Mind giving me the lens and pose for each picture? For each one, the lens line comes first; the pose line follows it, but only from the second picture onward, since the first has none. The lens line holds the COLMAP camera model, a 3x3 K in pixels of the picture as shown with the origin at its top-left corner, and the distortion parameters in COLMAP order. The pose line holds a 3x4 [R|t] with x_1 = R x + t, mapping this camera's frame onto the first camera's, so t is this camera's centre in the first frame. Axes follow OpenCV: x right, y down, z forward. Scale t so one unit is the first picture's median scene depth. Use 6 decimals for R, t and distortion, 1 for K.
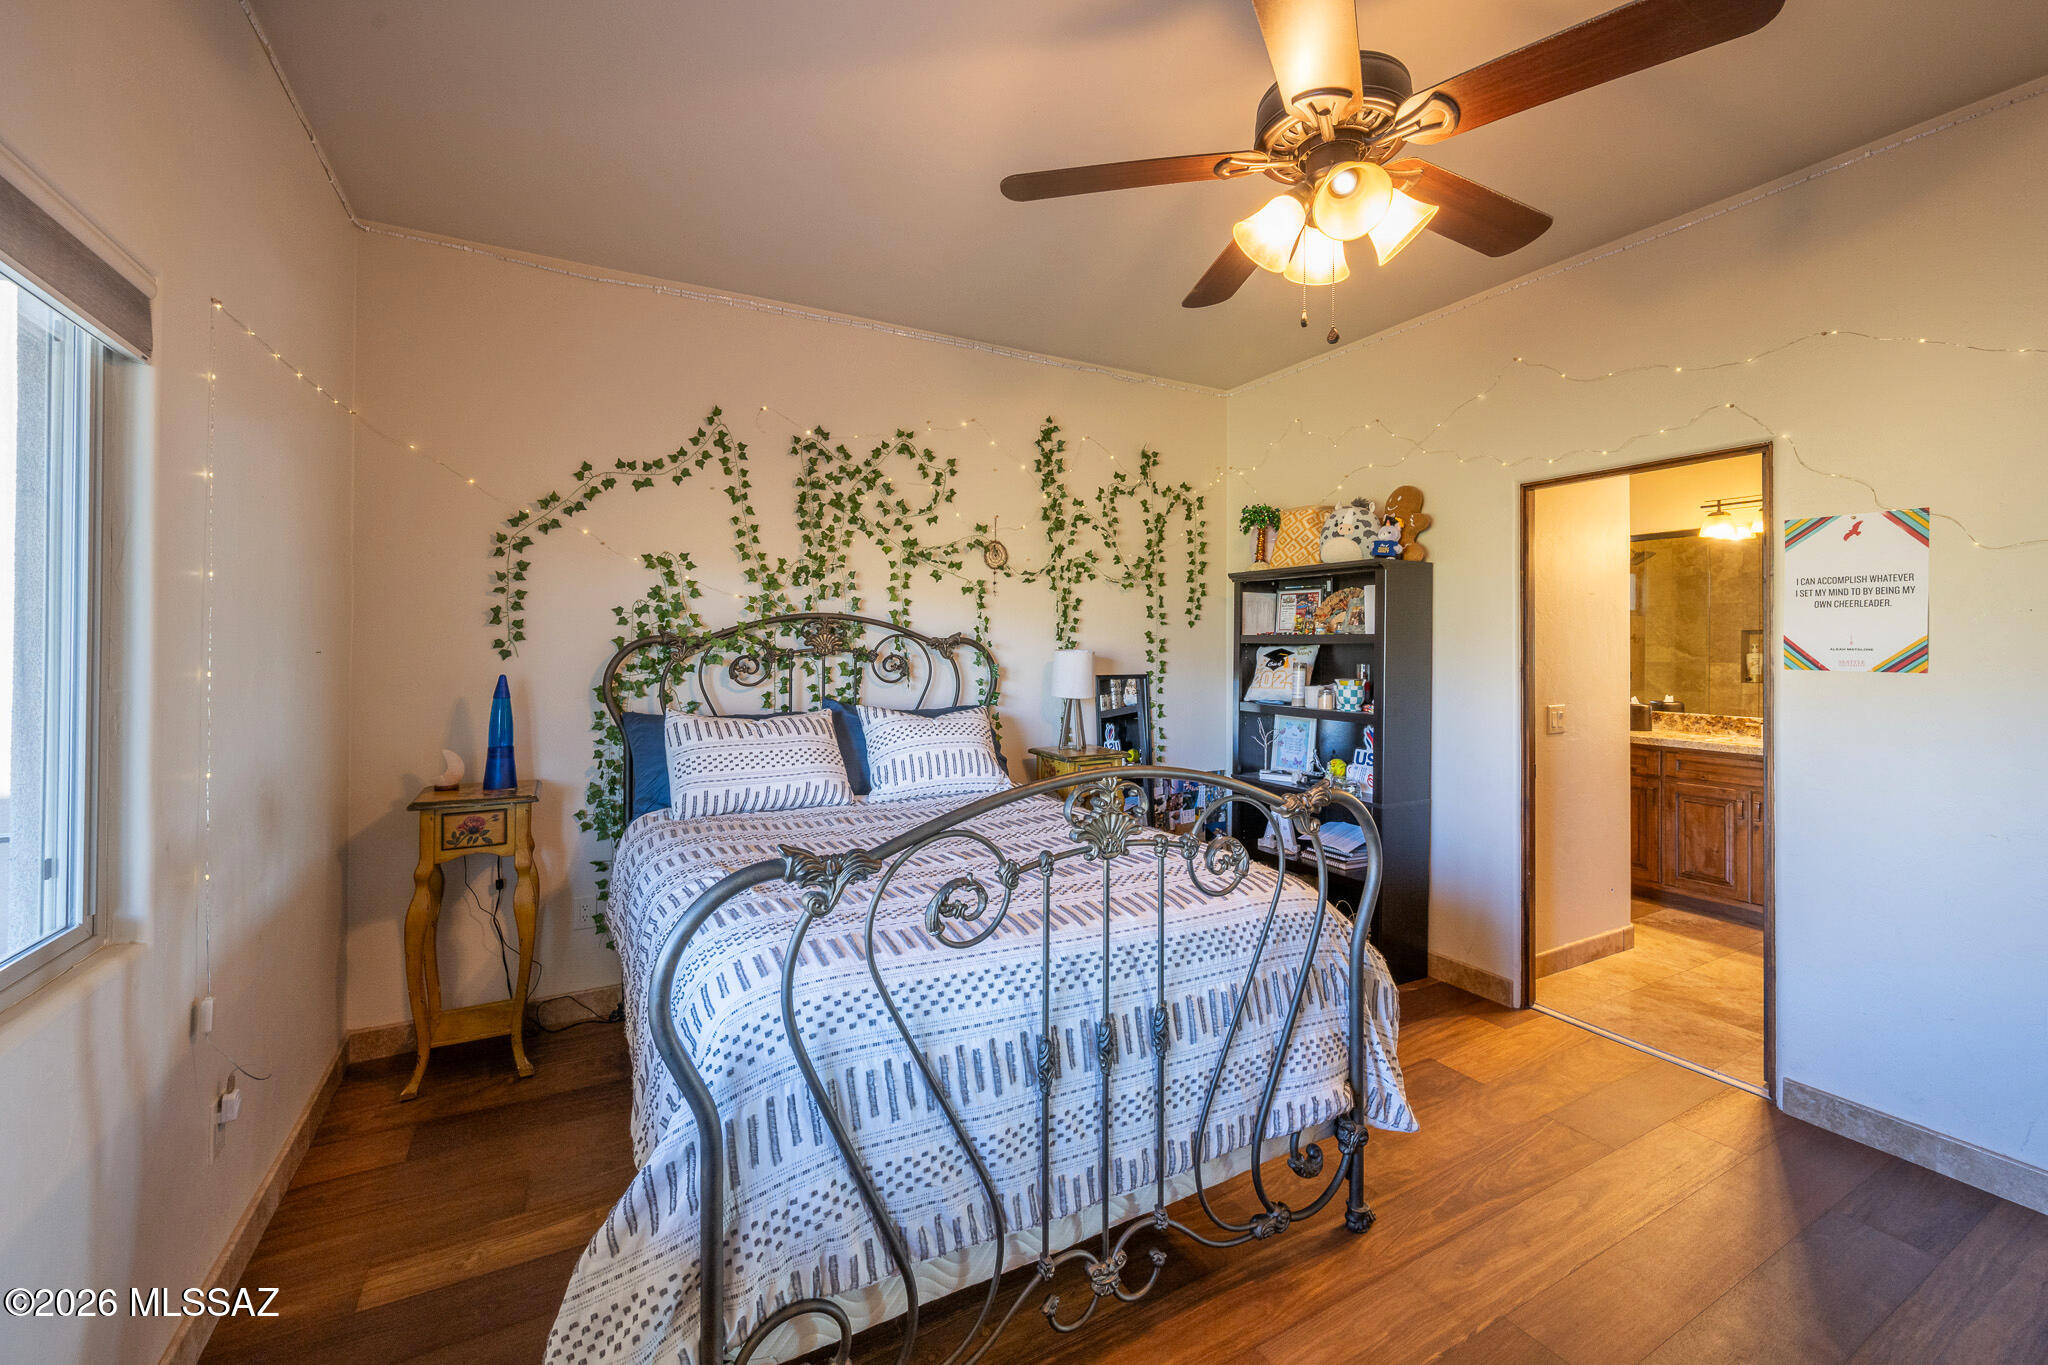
lens RADIAL K [[822.3, 0, 1022.6], [0, 822.3, 639.3], [0, 0, 1]] dist [0.000279, -0.000014]
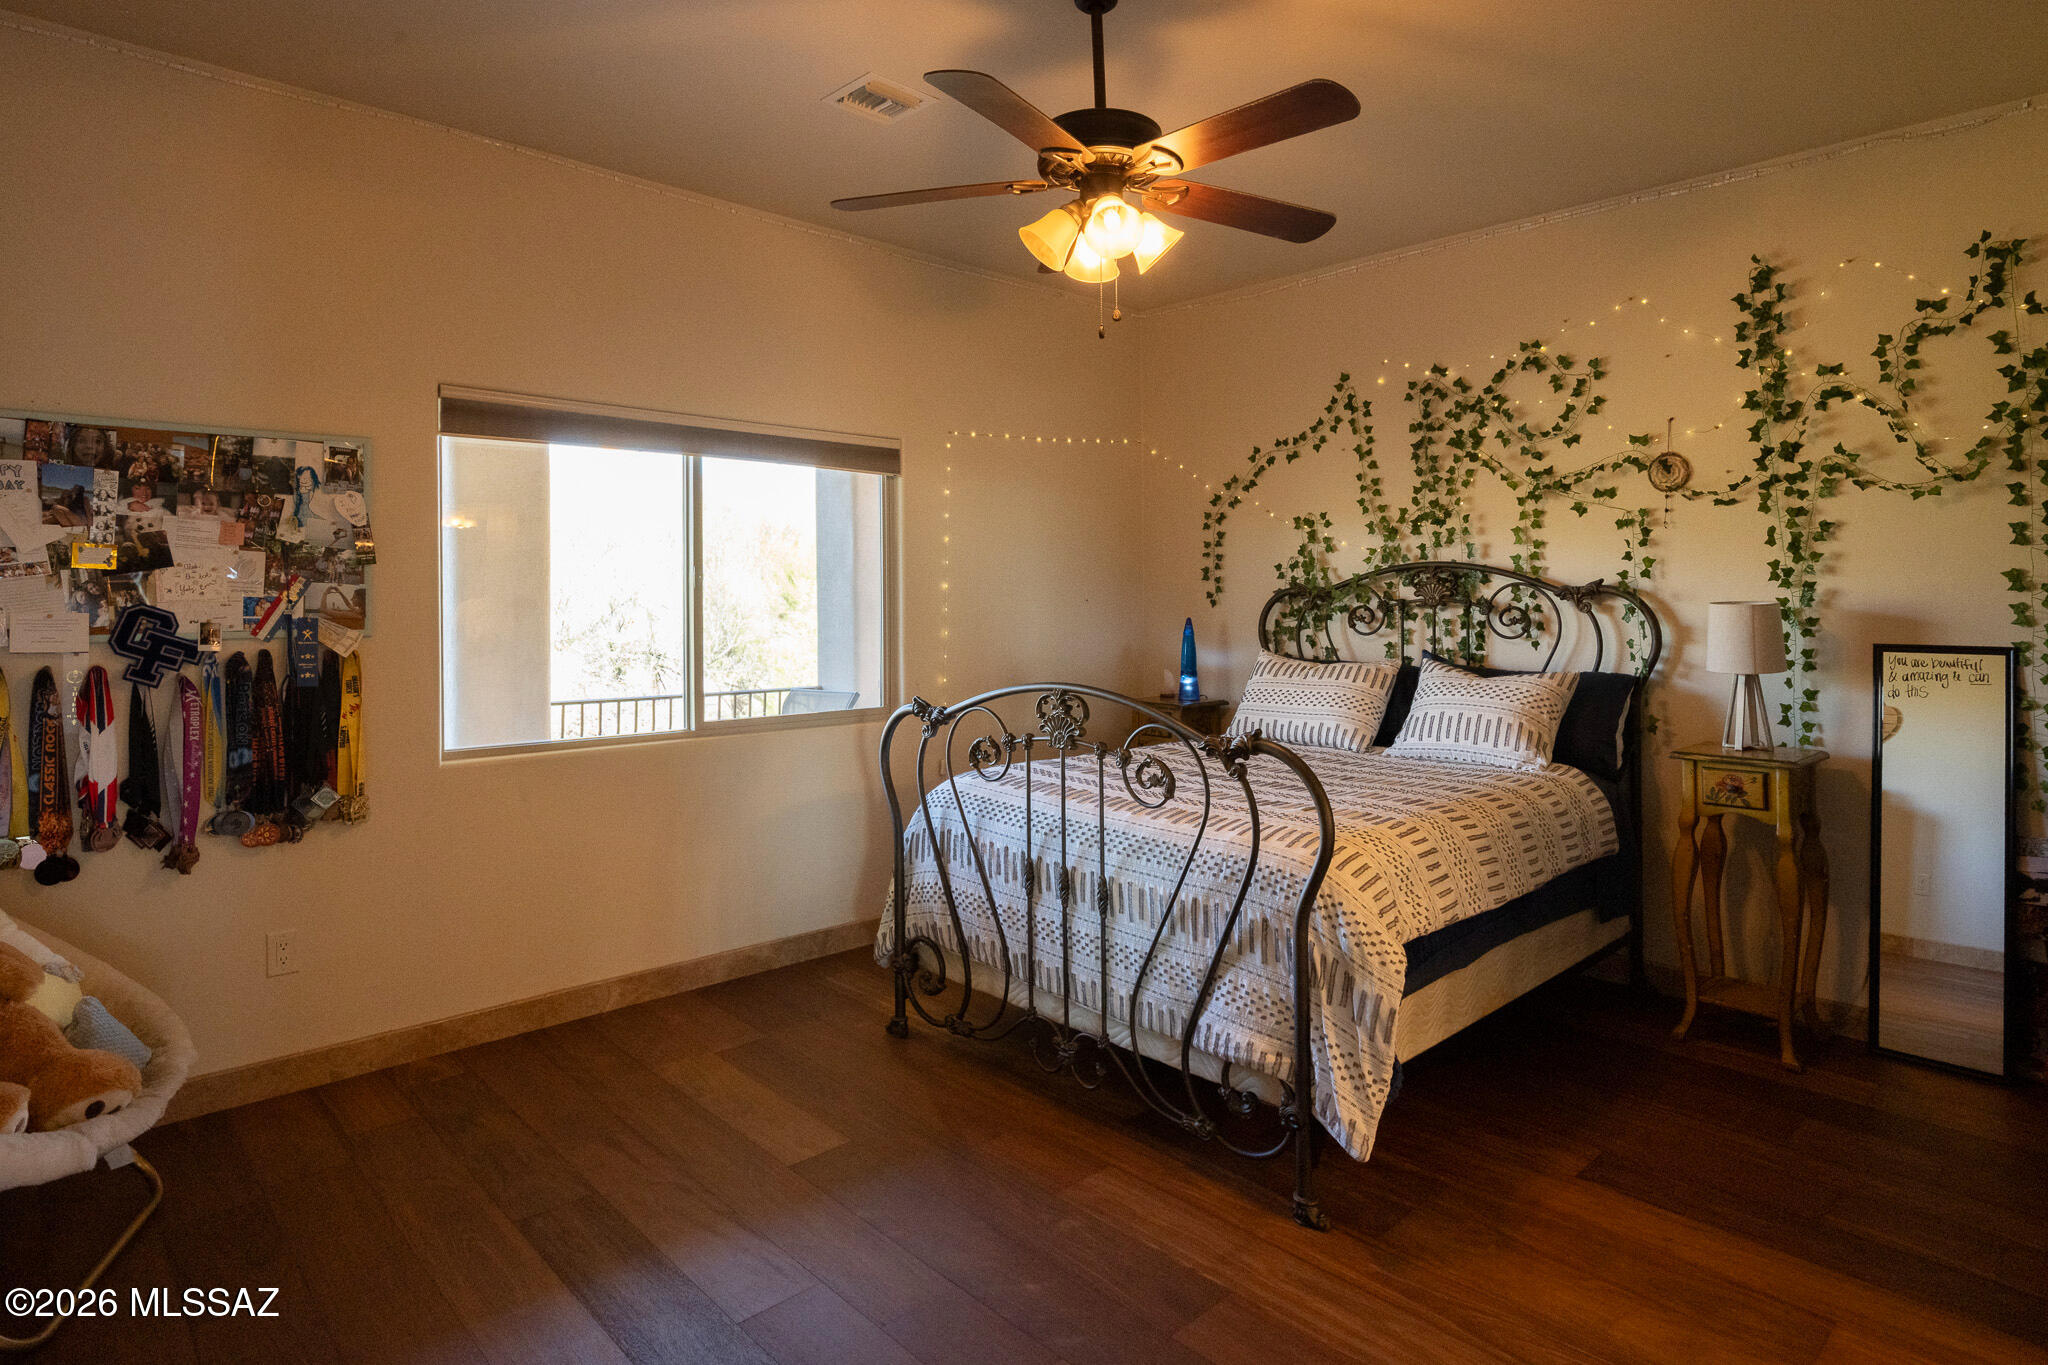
lens RADIAL K [[1124.3, 0, 1023.5], [0, 1124.3, 600.9], [0, 0, 1]] dist [0.002905, 0.000087]
pose [[0.250598, 0.003886, -0.968083, 0.894609], [0.010203, 0.999926, 0.006655, -0.000305], [0.968038, -0.011545, 0.250540, 0.215521]]
